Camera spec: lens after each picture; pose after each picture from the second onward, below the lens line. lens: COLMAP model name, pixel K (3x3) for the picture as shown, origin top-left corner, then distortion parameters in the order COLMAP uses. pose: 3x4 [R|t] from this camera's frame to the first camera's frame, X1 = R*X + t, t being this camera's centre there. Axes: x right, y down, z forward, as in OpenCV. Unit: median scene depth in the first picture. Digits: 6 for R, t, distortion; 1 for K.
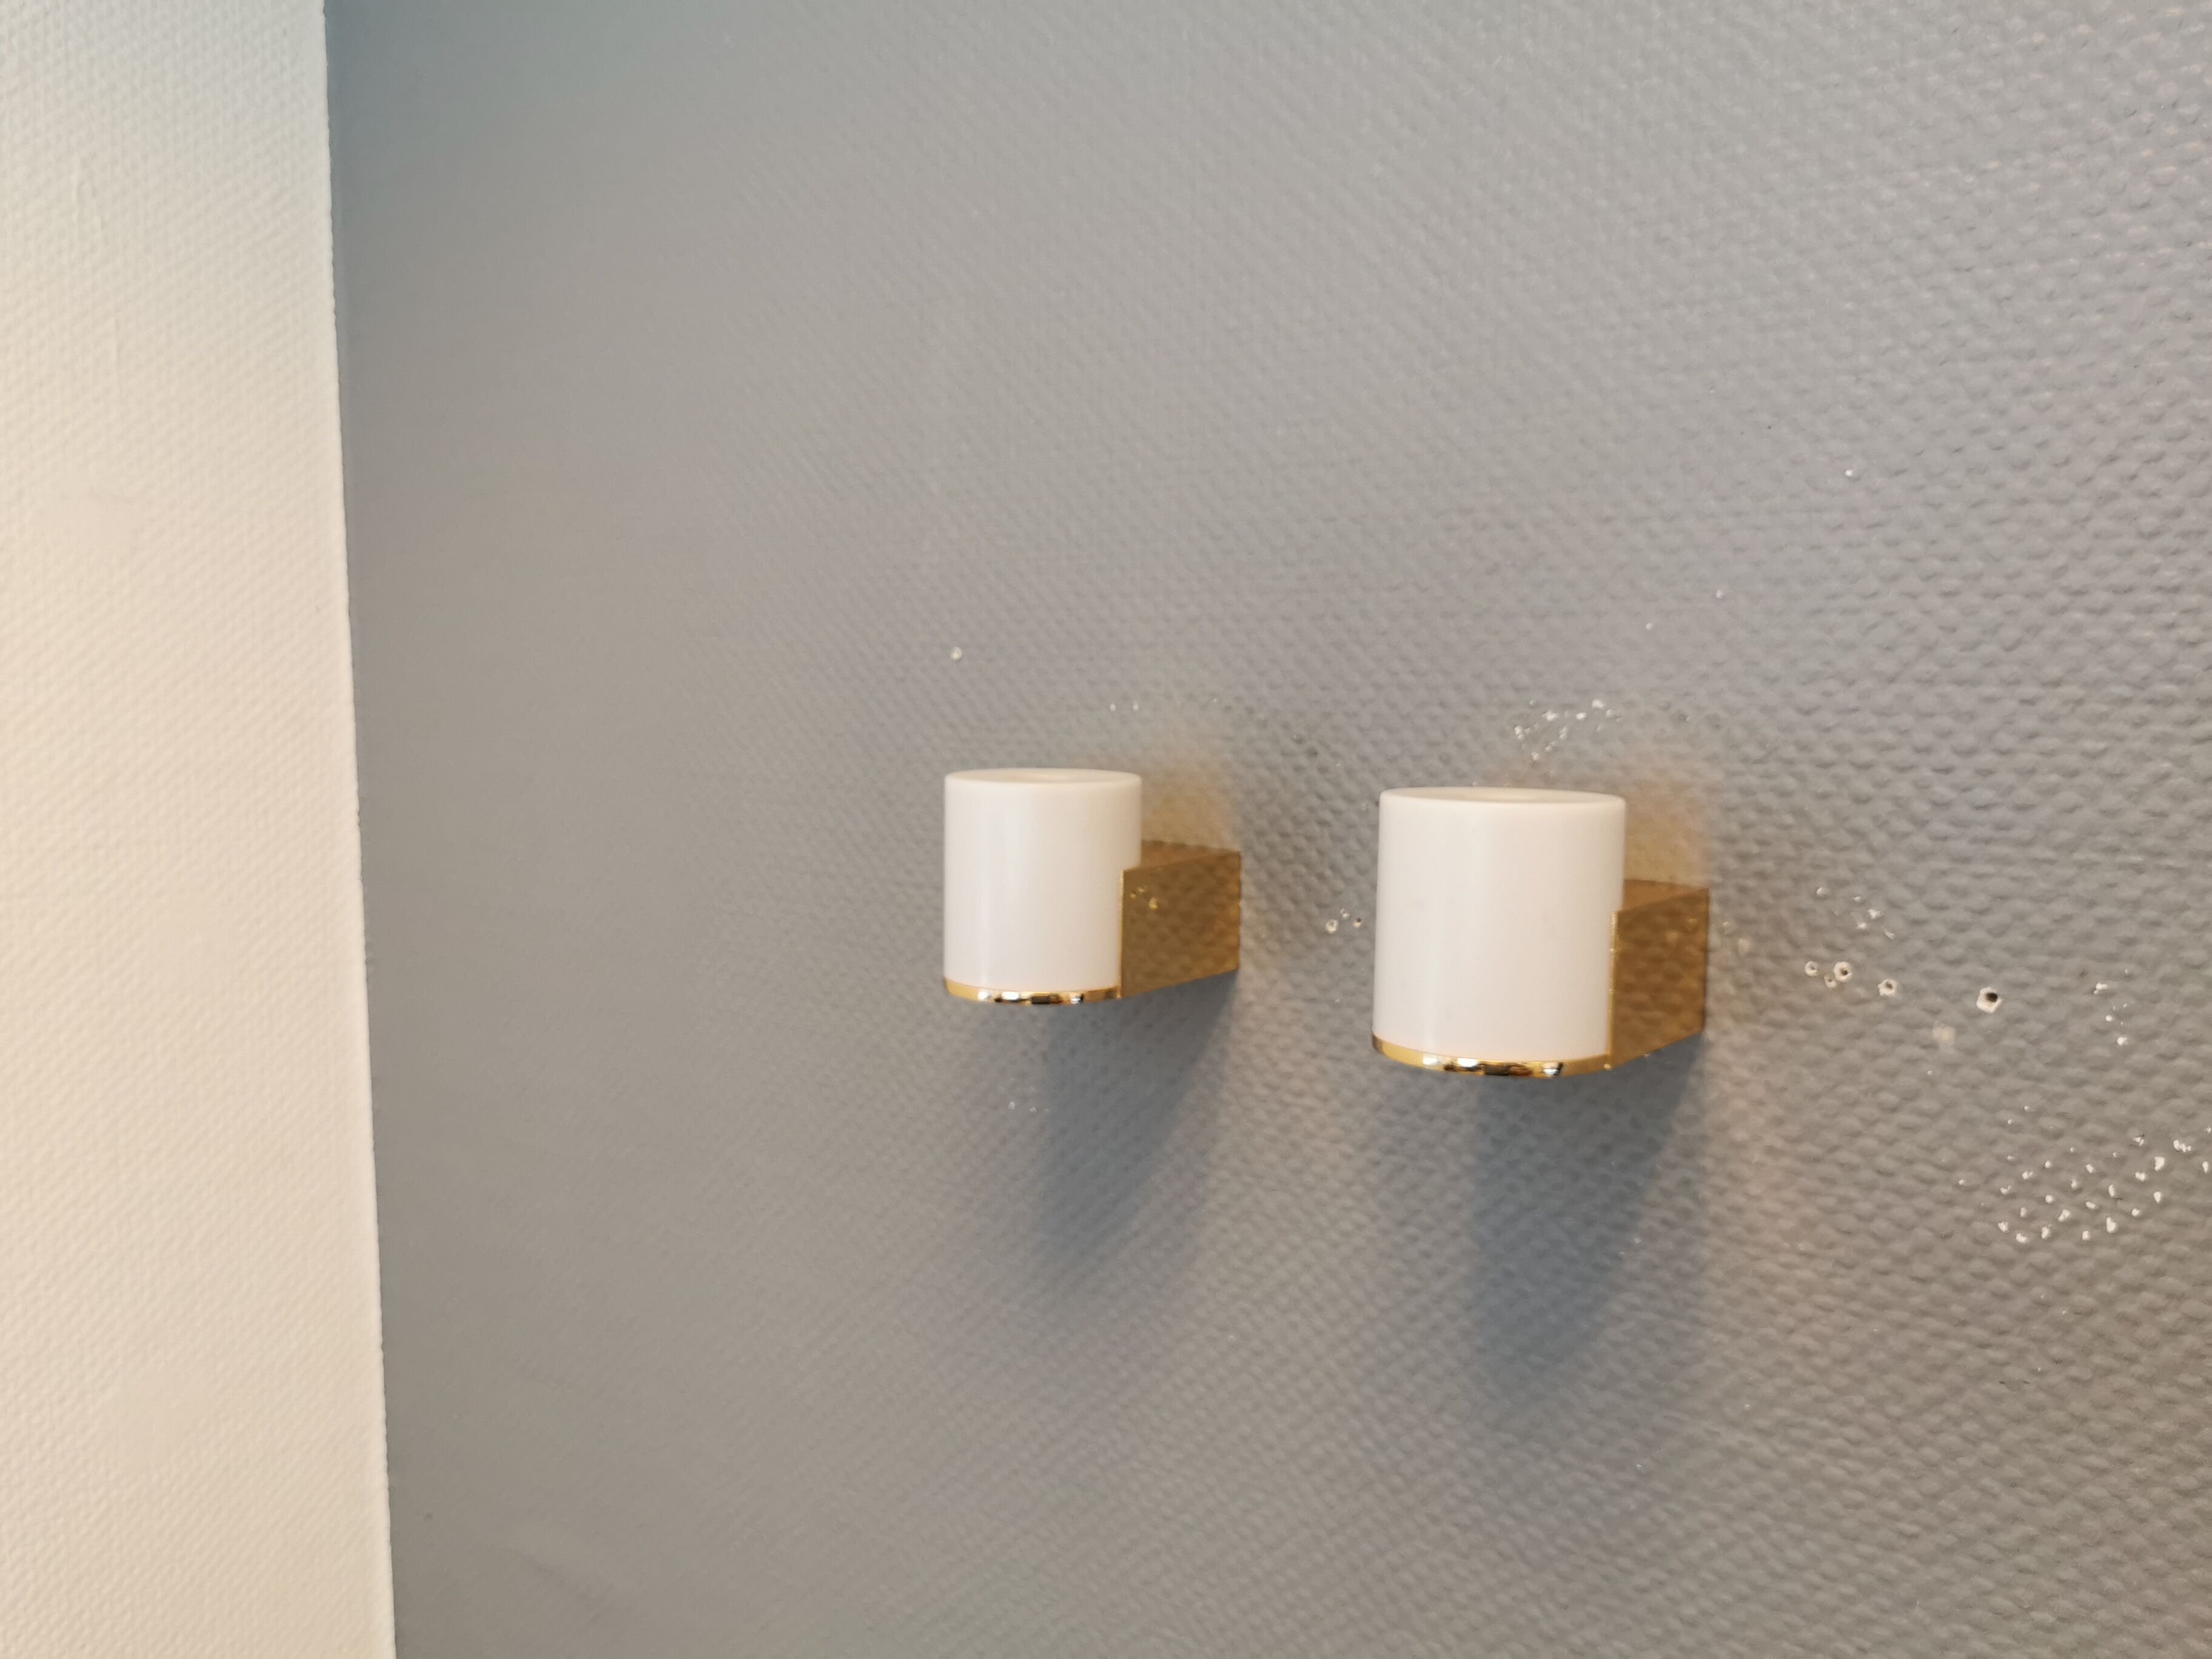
lens RADIAL K [[1726.8, 0, 1105.7], [0, 1726.8, 814.7], [0, 0, 1]] dist [0.056788, -0.101595]
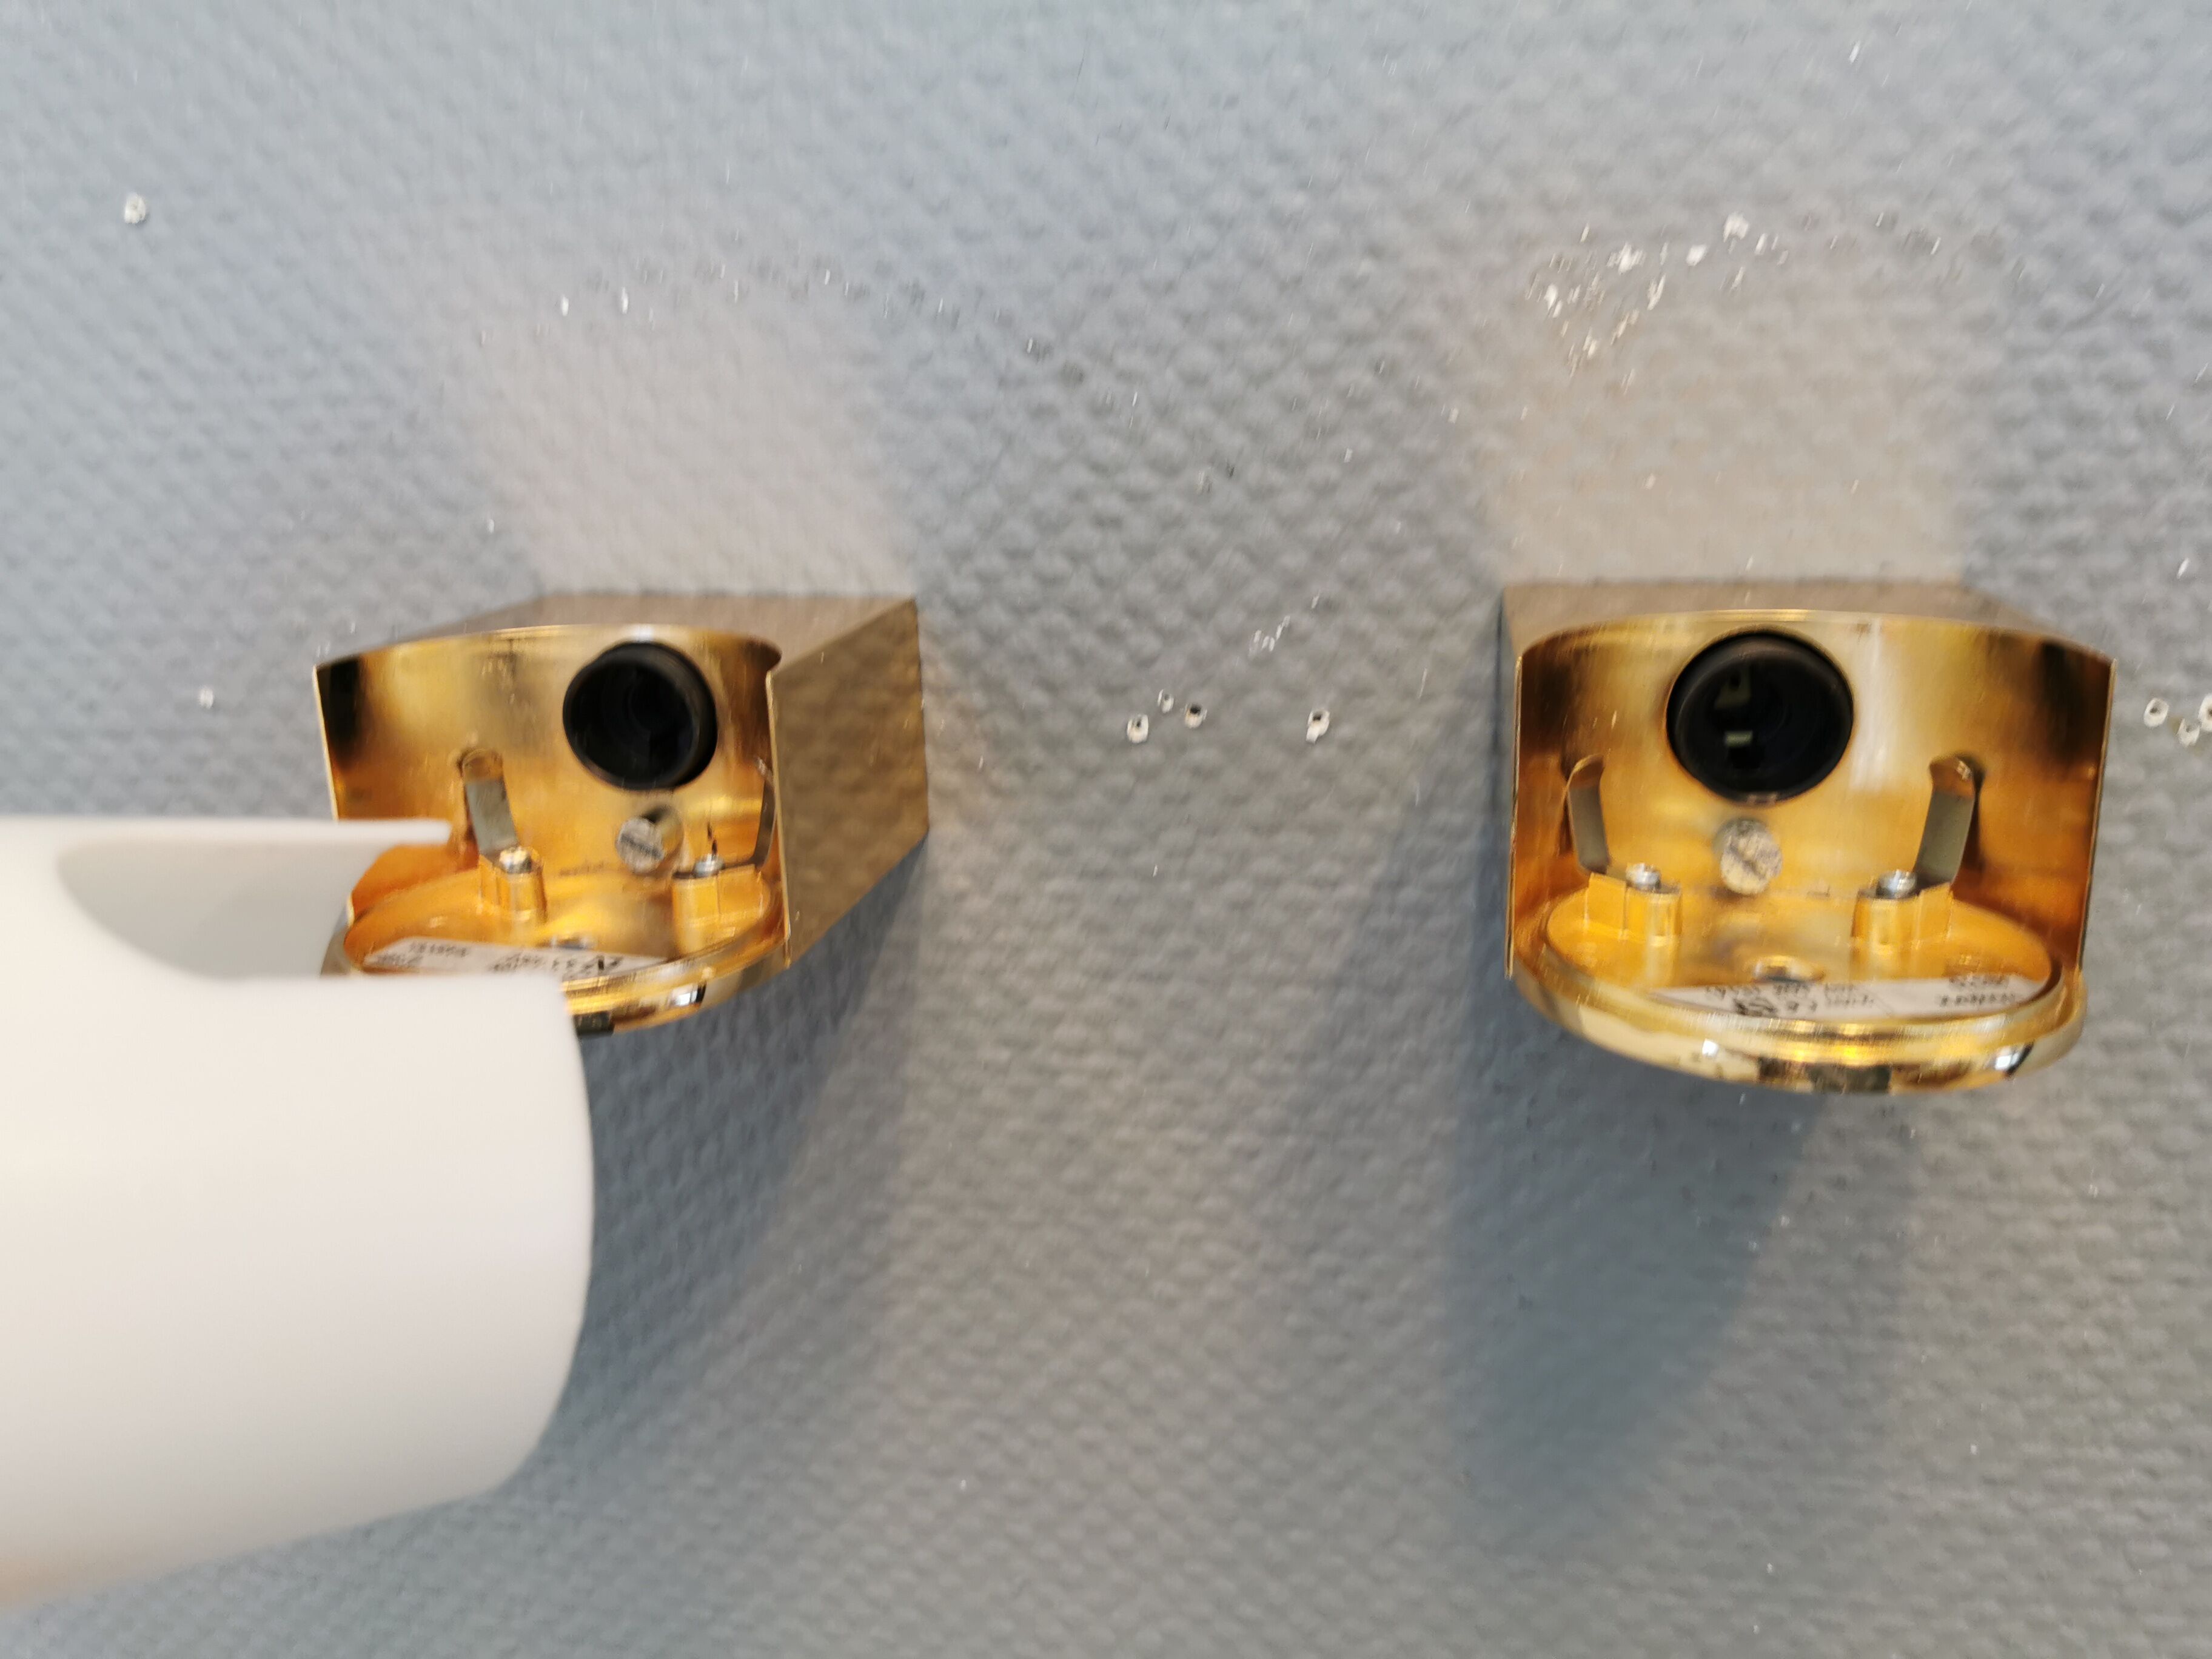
lens RADIAL K [[1720.4, 0, 1102.3], [0, 1720.4, 786.5], [0, 0, 1]] dist [0.039712, -0.080700]
pose [[0.880484, -0.157555, 0.447130, -0.112087], [0.080498, 0.979150, 0.186508, -0.013832], [-0.467193, -0.128225, 0.874808, 0.610749]]
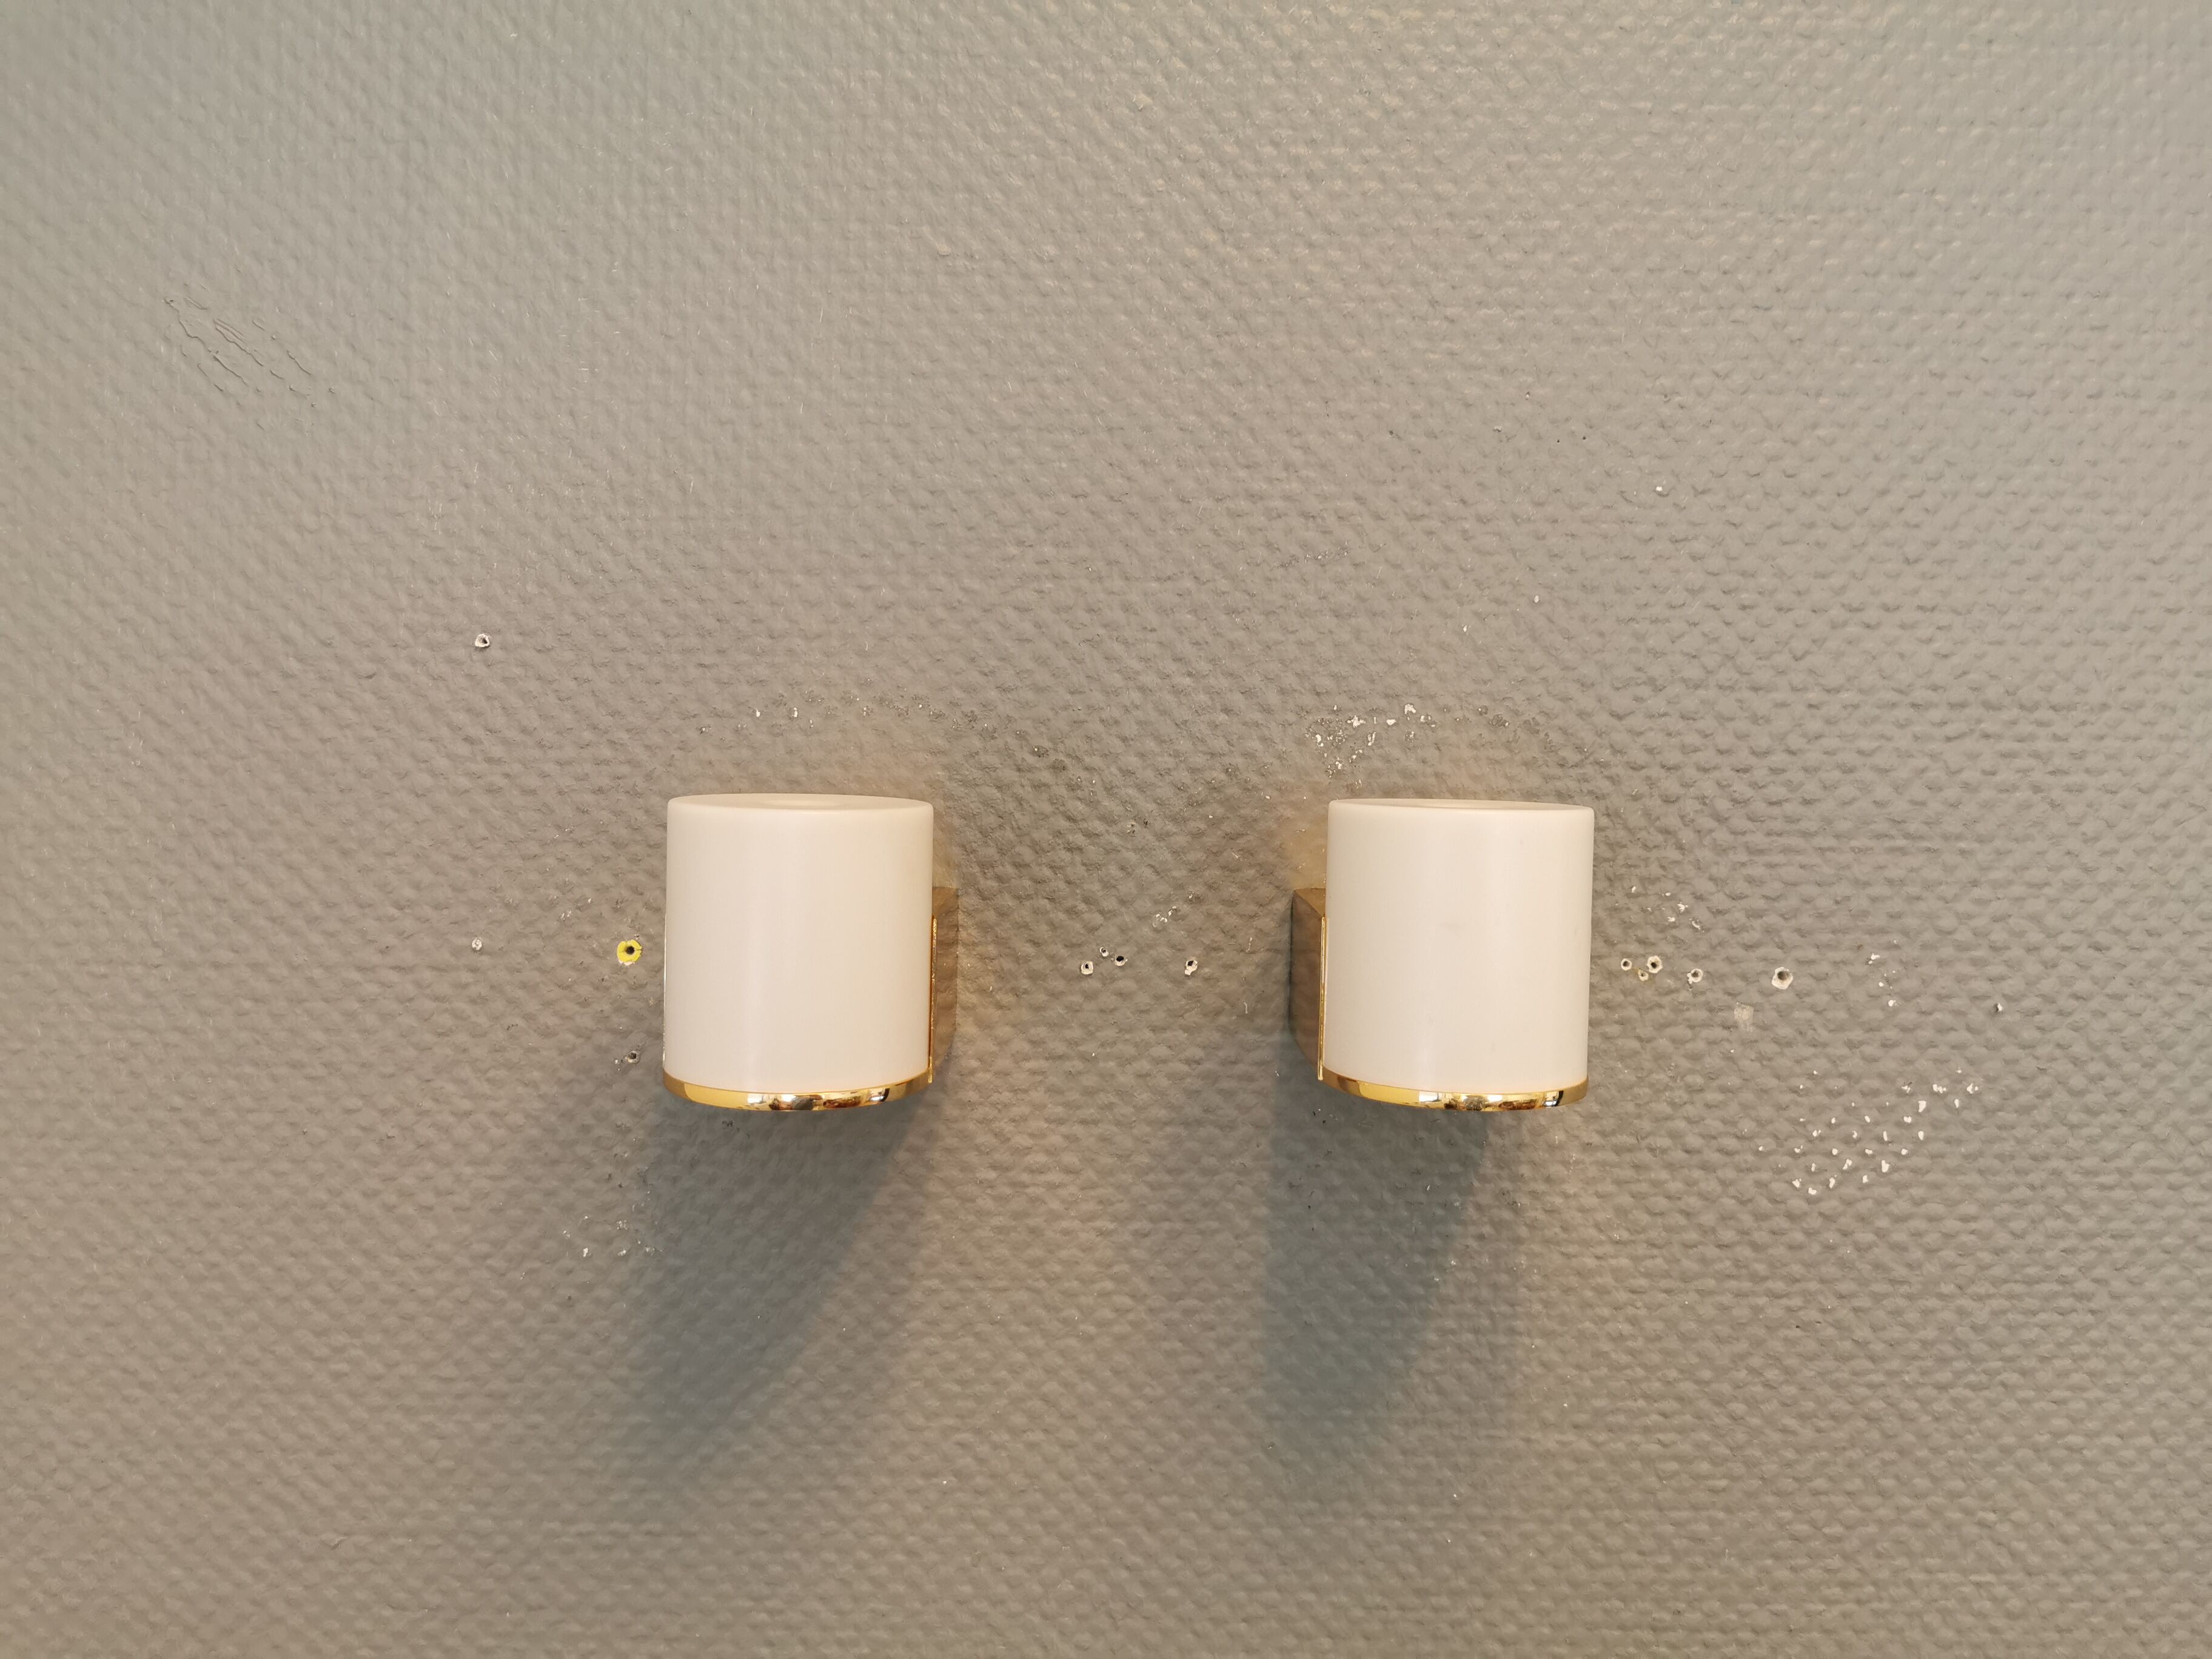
lens RADIAL K [[1716.8, 0, 1098.6], [0, 1716.8, 836.2], [0, 0, 1]] dist [0.061678, -0.105994]
pose [[0.778701, -0.030290, 0.626663, -0.430098], [0.041864, 0.999116, -0.003729, 0.002551], [-0.625997, 0.029139, 0.779281, 0.353578]]
